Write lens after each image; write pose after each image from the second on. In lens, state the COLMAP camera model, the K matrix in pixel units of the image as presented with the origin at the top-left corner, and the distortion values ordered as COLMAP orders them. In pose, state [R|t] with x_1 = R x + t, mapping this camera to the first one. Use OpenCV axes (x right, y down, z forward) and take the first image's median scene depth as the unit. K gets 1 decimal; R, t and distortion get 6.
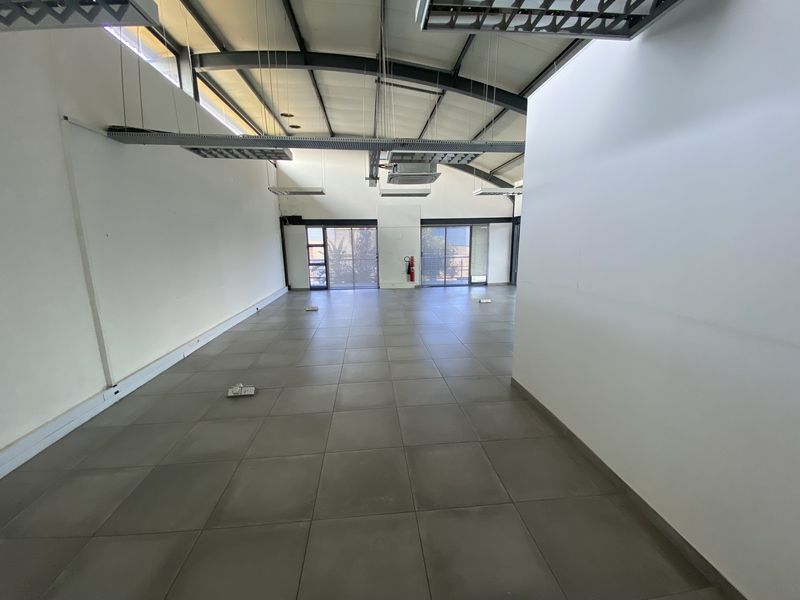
lens RADIAL K [[323.6, 0, 397.1], [0, 323.6, 302.3], [0, 0, 1]] dist [-0.008666, -0.008392]
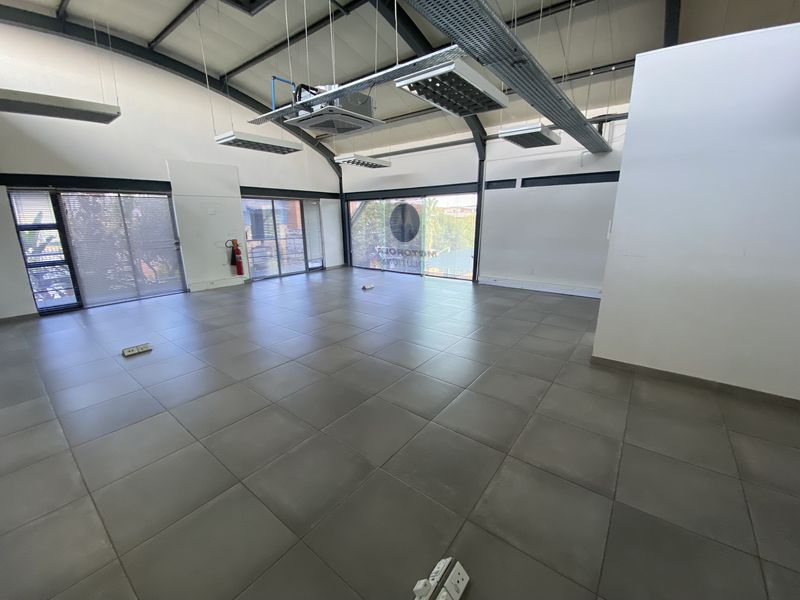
lens RADIAL K [[323.6, 0, 403.6], [0, 323.6, 299.2], [0, 0, 1]] dist [-0.008666, -0.008392]
pose [[0.658729, -0.169972, 0.732930, -0.246860], [0.128405, 0.985254, 0.113082, -0.046577], [-0.741342, 0.019621, 0.670840, 0.256384]]
